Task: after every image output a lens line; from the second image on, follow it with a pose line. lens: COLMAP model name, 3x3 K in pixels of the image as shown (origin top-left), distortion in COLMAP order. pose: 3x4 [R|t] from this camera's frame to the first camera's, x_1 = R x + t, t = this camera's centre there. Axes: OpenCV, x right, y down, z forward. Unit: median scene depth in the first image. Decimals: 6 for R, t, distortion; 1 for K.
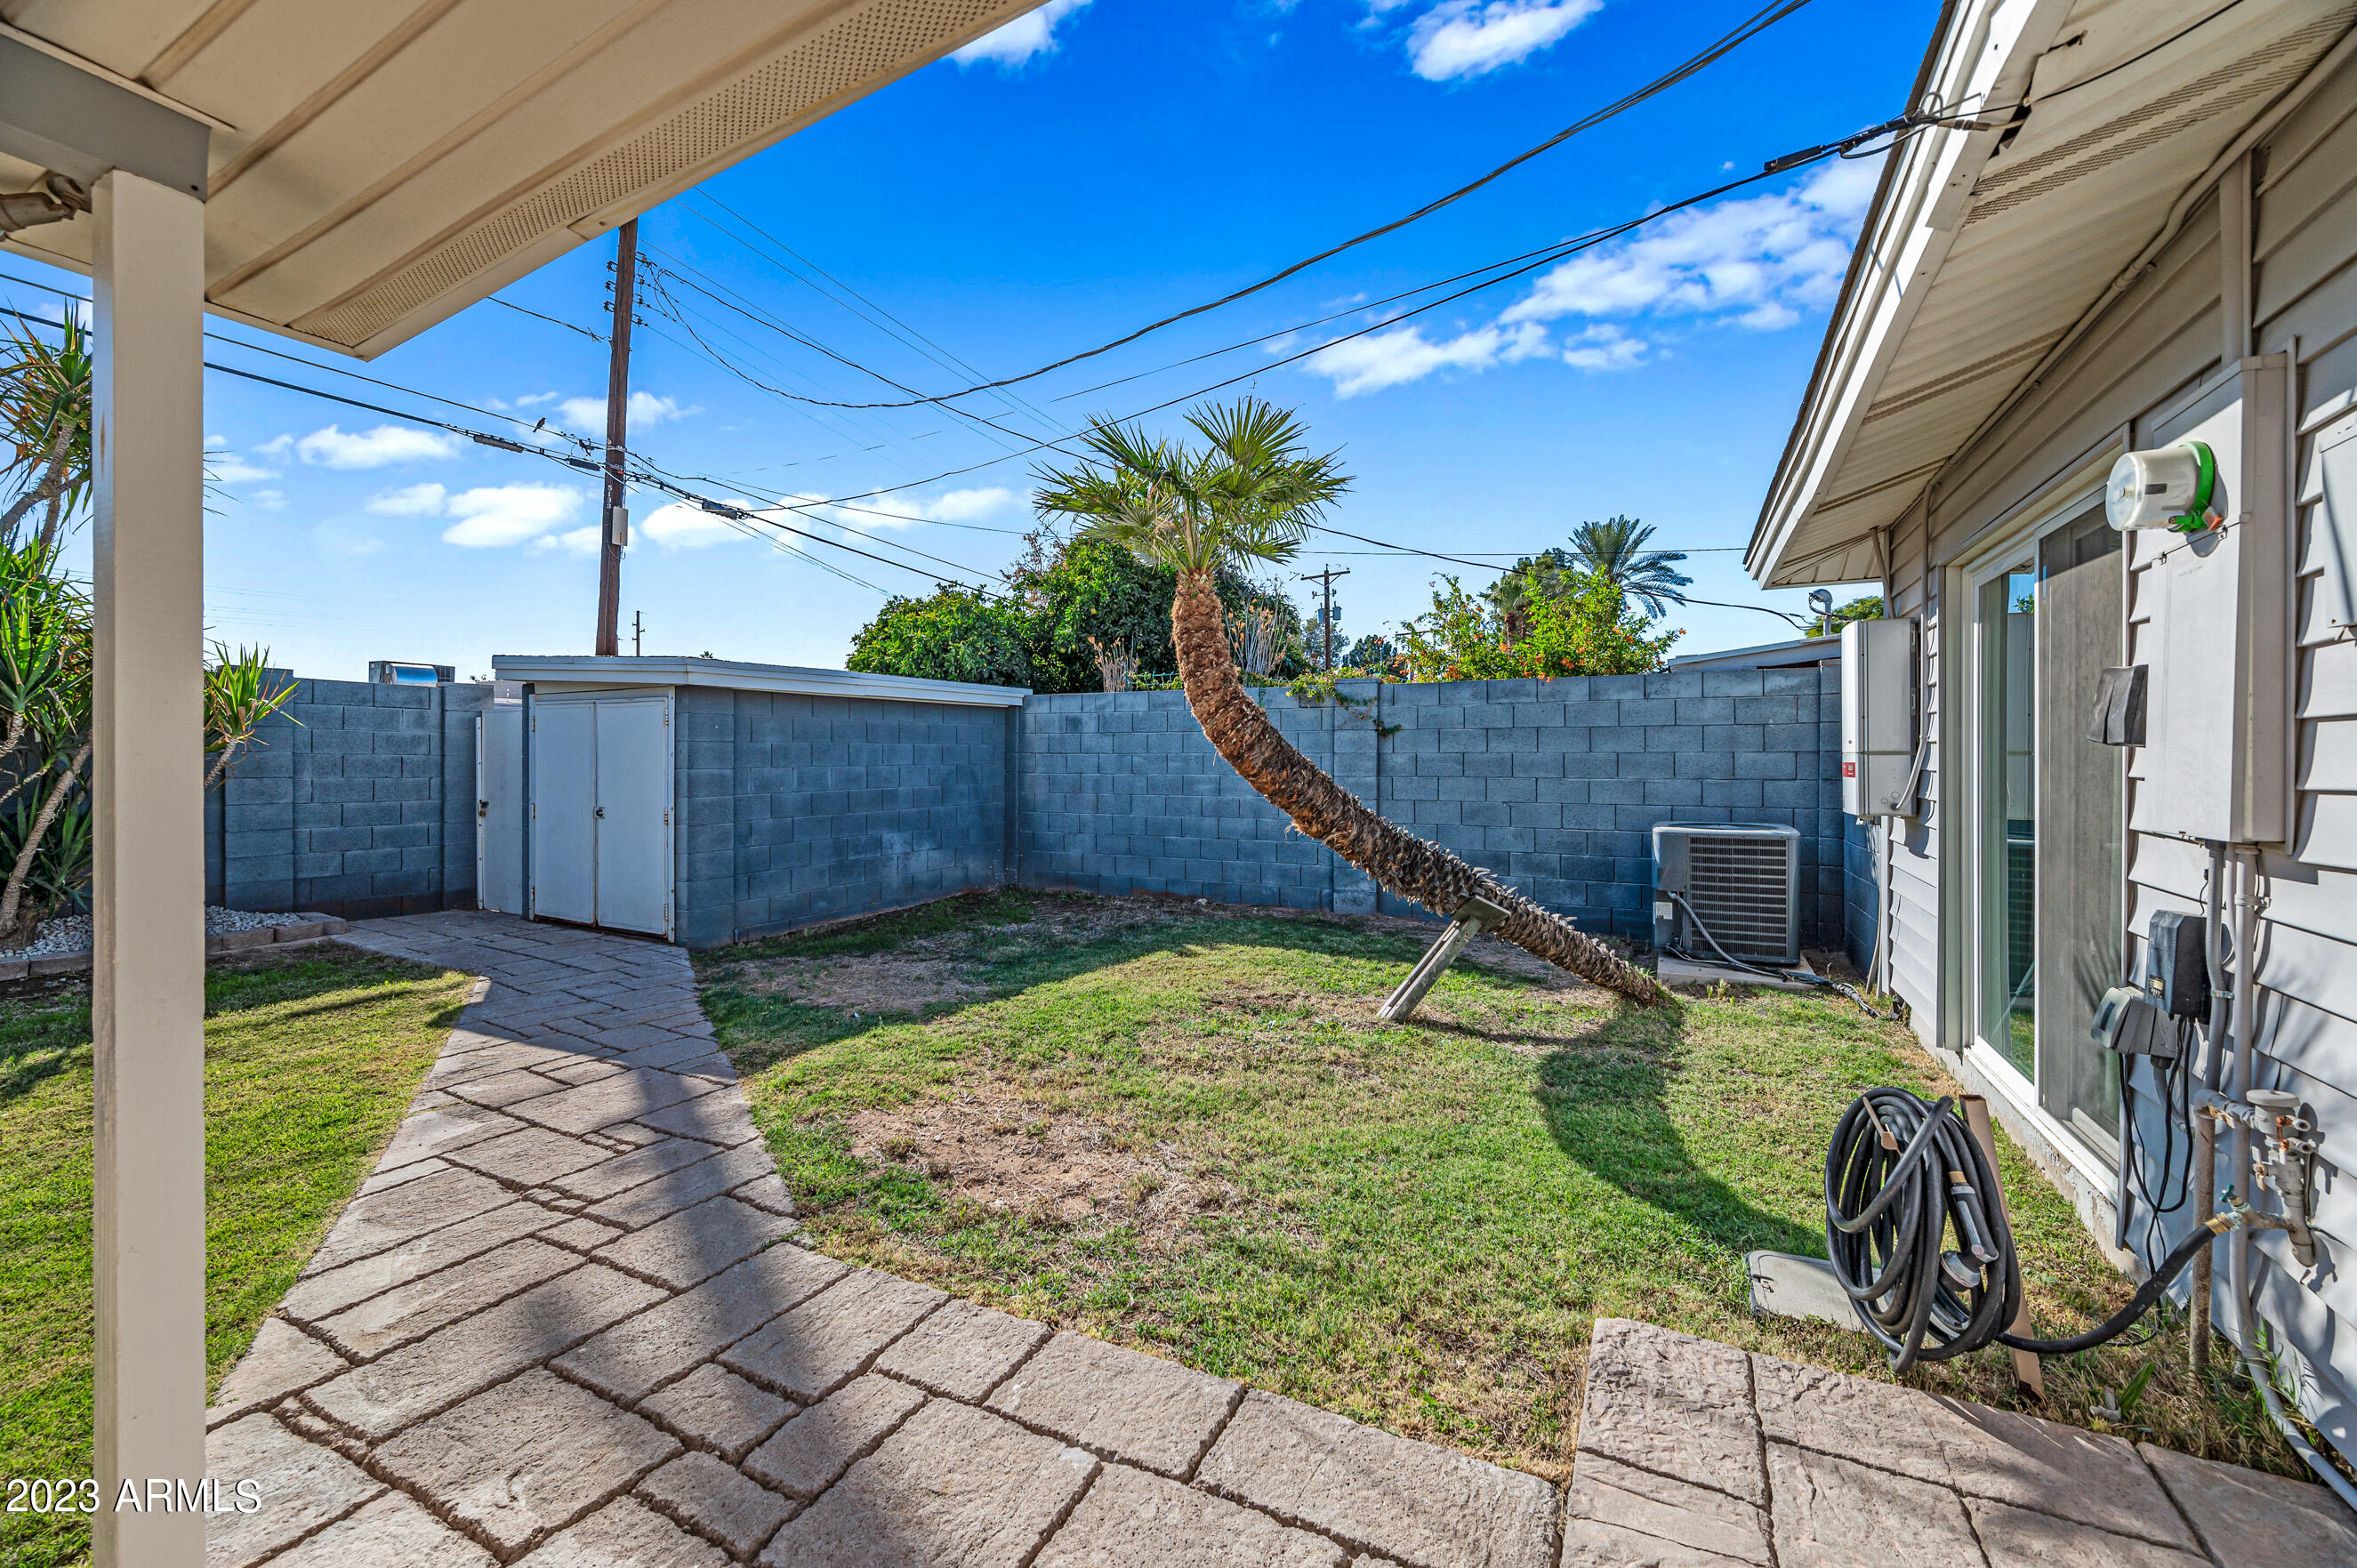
lens RADIAL K [[924.6, 0, 1188.8], [0, 924.6, 764.7], [0, 0, 1]] dist [-0.004428, -0.000445]
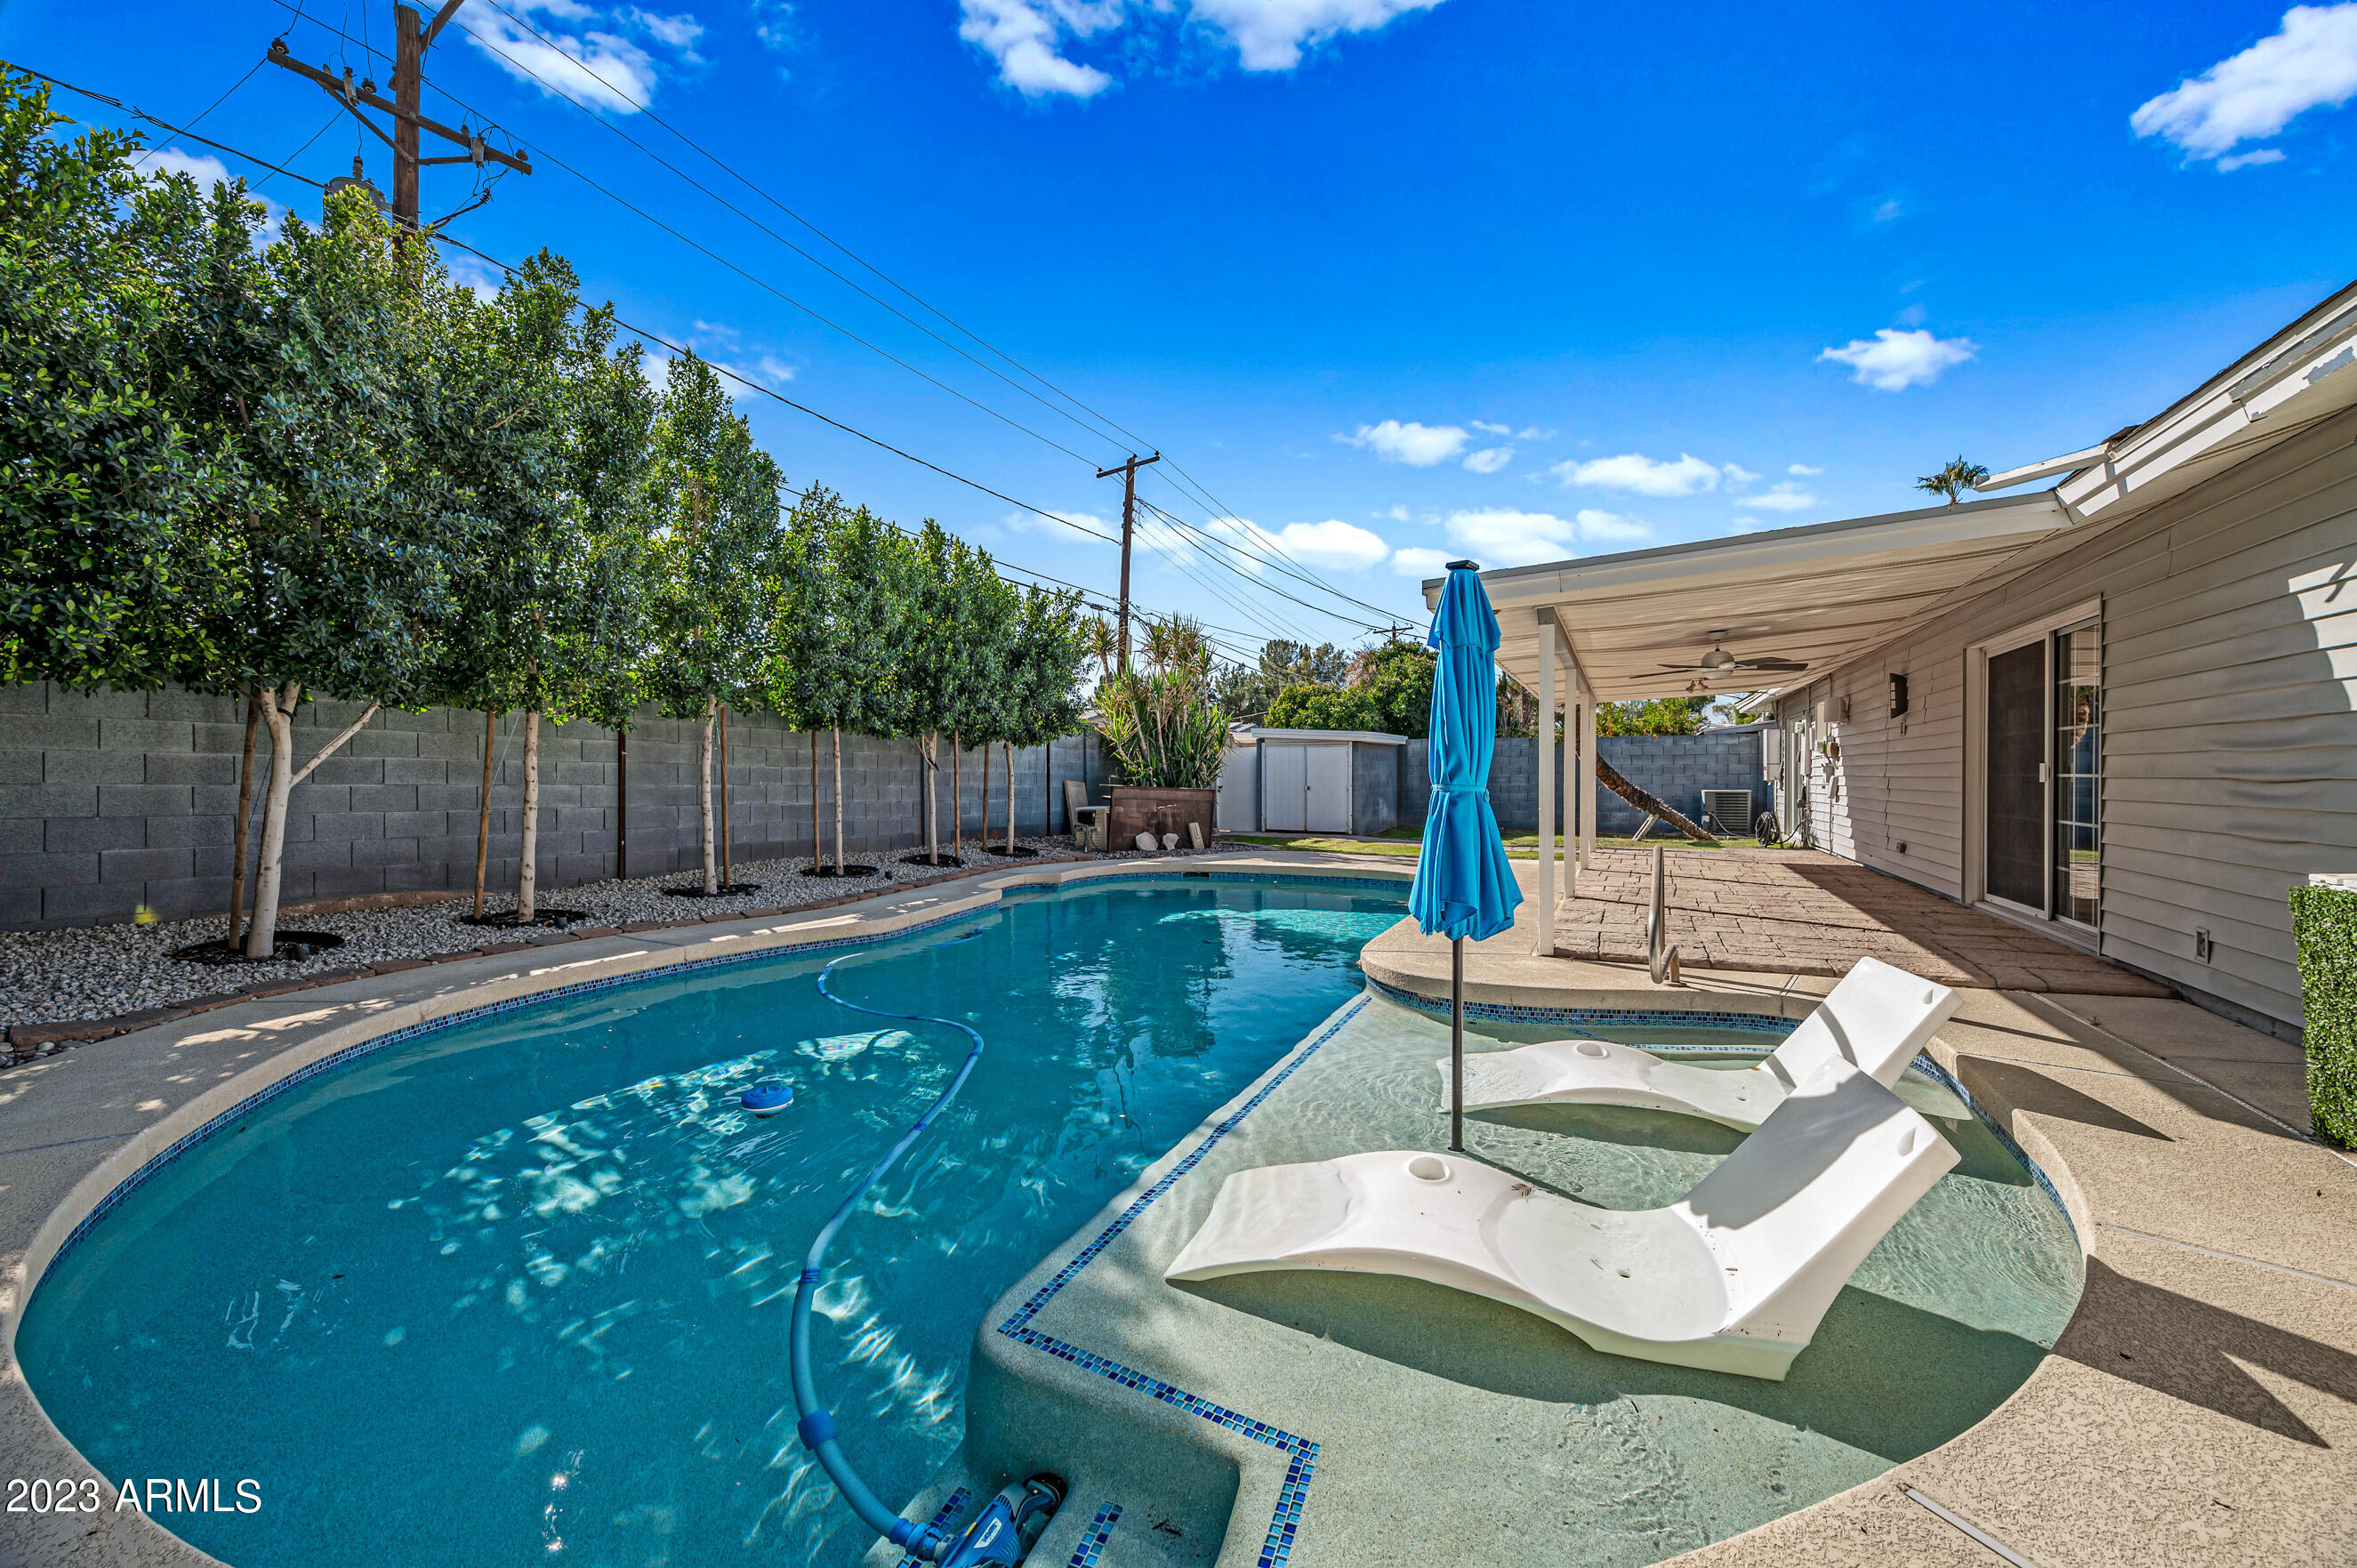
lens RADIAL K [[924.6, 0, 1176.9], [0, 924.6, 774.5], [0, 0, 1]] dist [-0.004428, -0.000445]
pose [[0.999182, -0.002603, 0.040362, -1.049856], [0.002879, 0.999973, -0.006774, 0.028009], [-0.040343, 0.006885, 0.999162, -1.521220]]
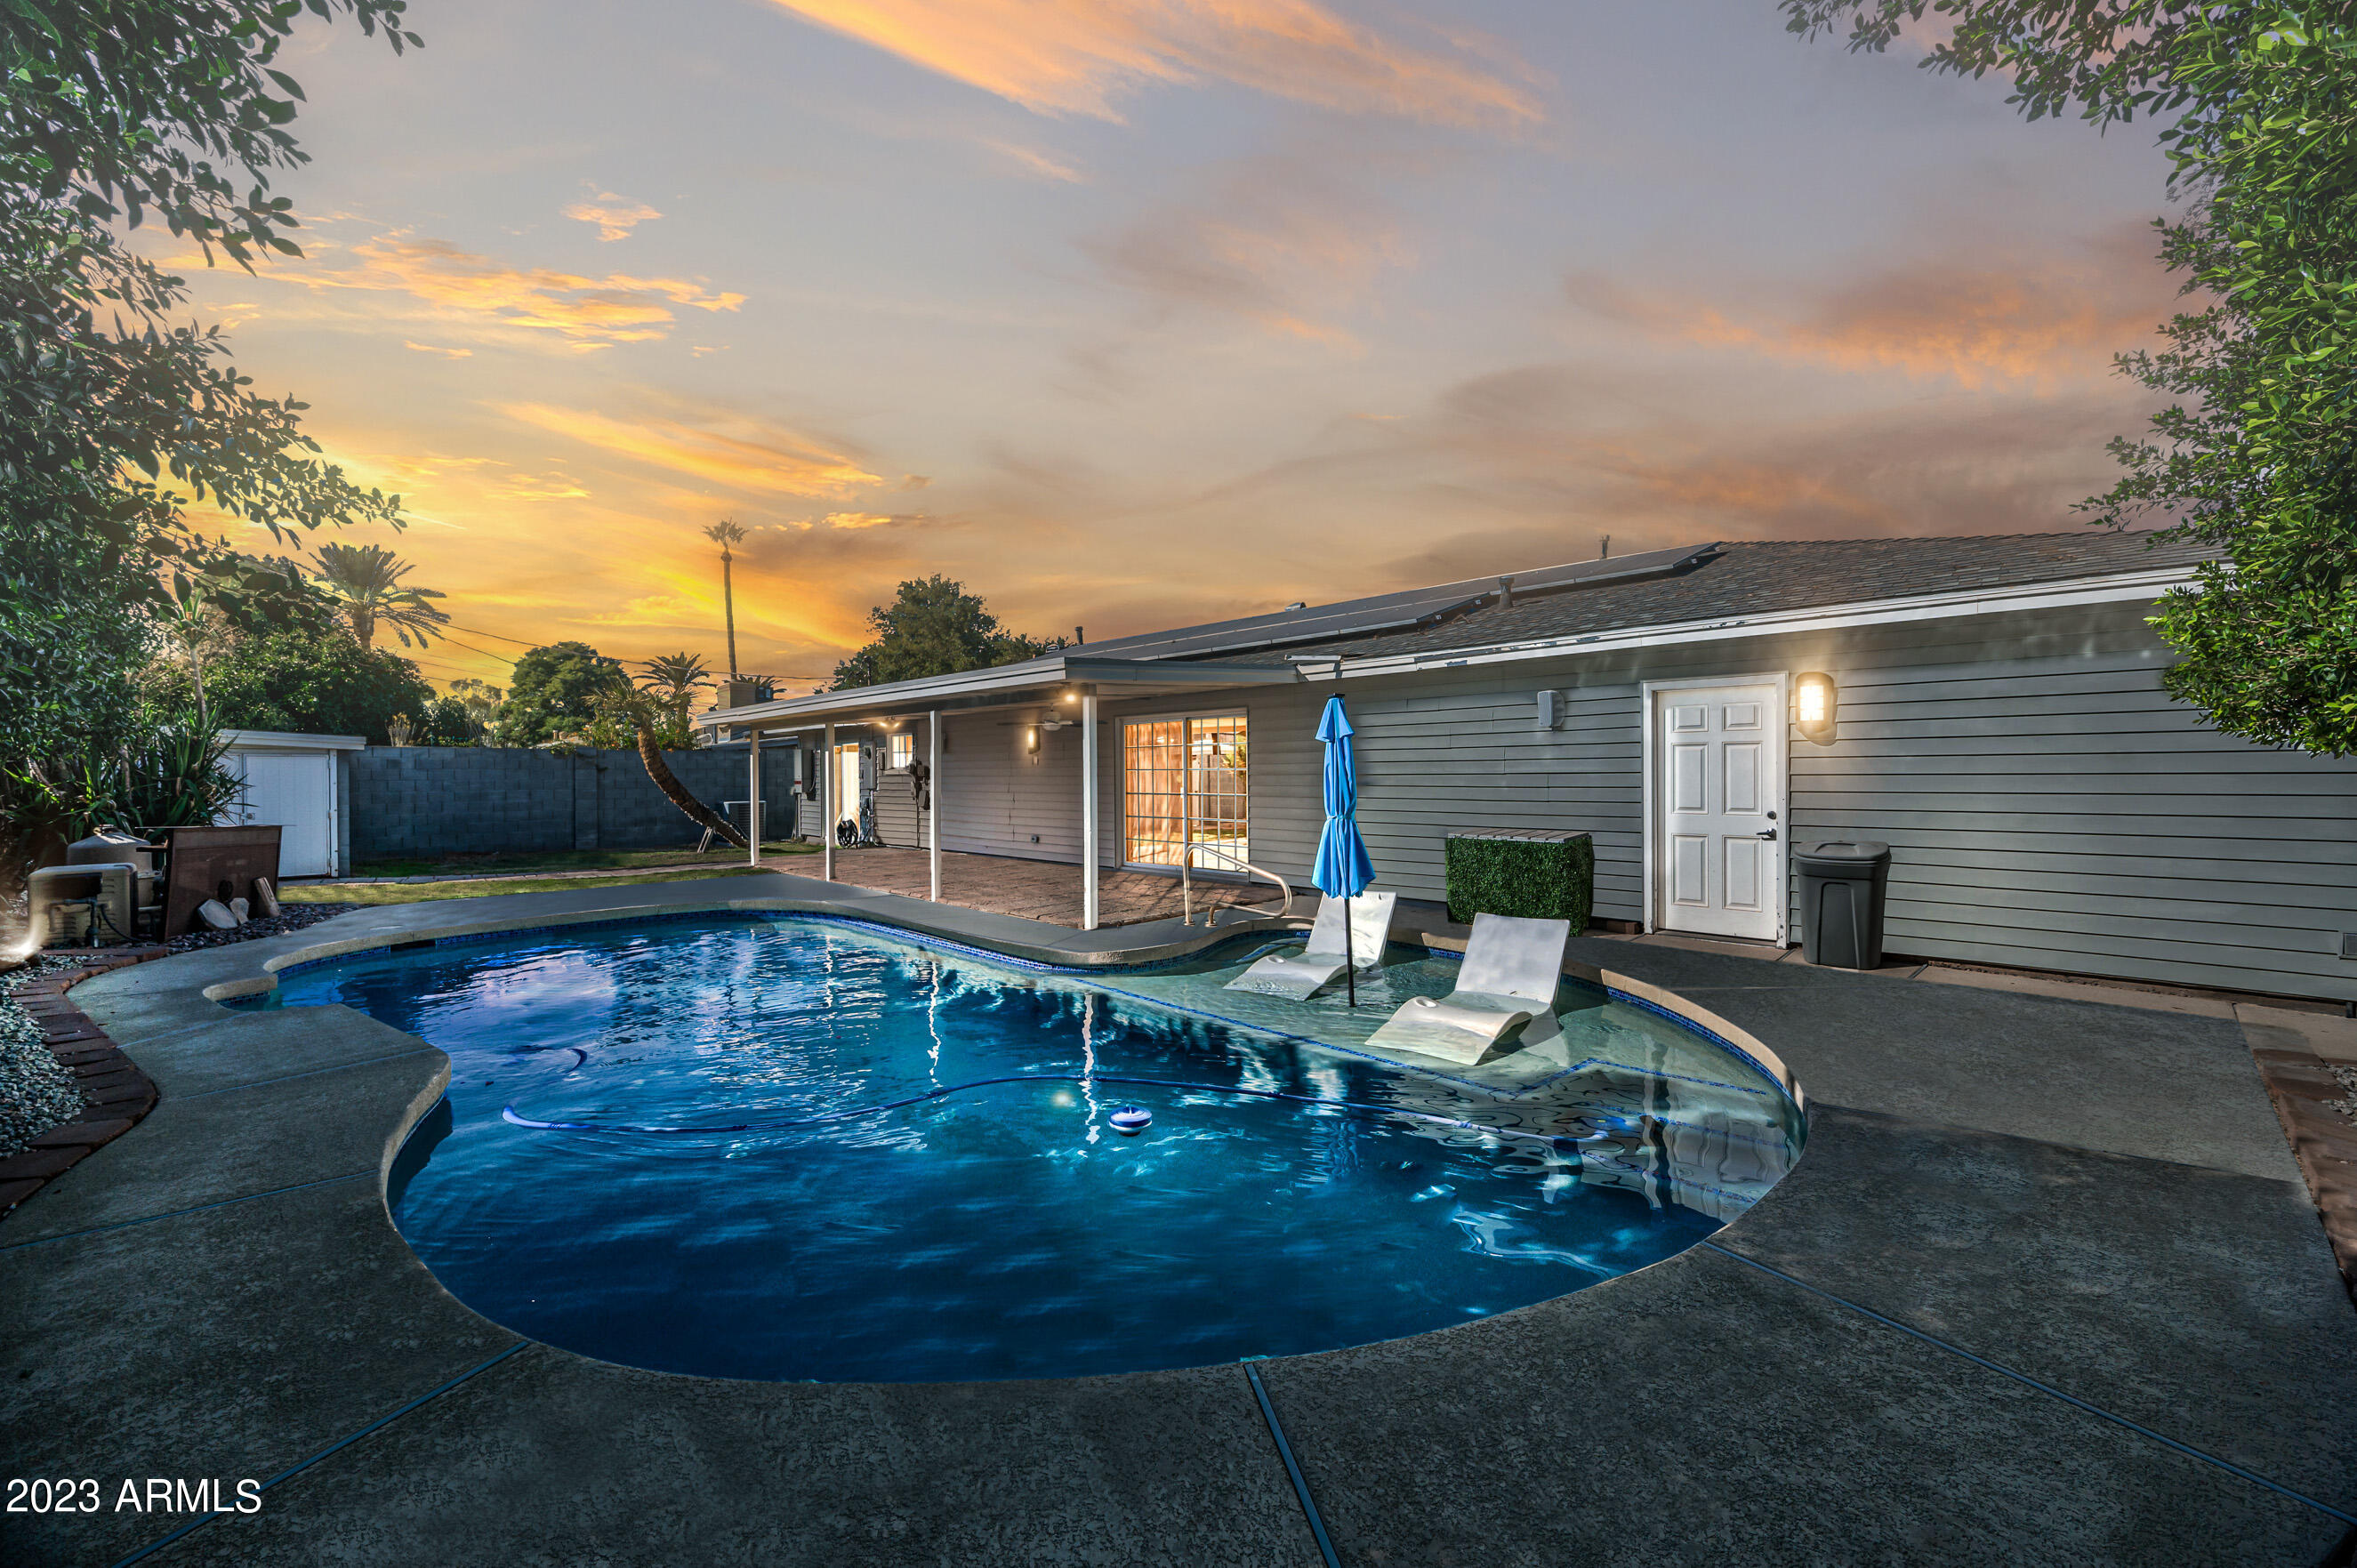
lens RADIAL K [[924.6, 0, 1193.2], [0, 924.6, 782.5], [0, 0, 1]] dist [-0.004428, -0.000445]
pose [[0.296474, -0.013313, 0.954948, -1.689788], [0.013548, 0.999861, 0.009733, -0.006427], [-0.954945, 0.010052, 0.296613, -1.217448]]
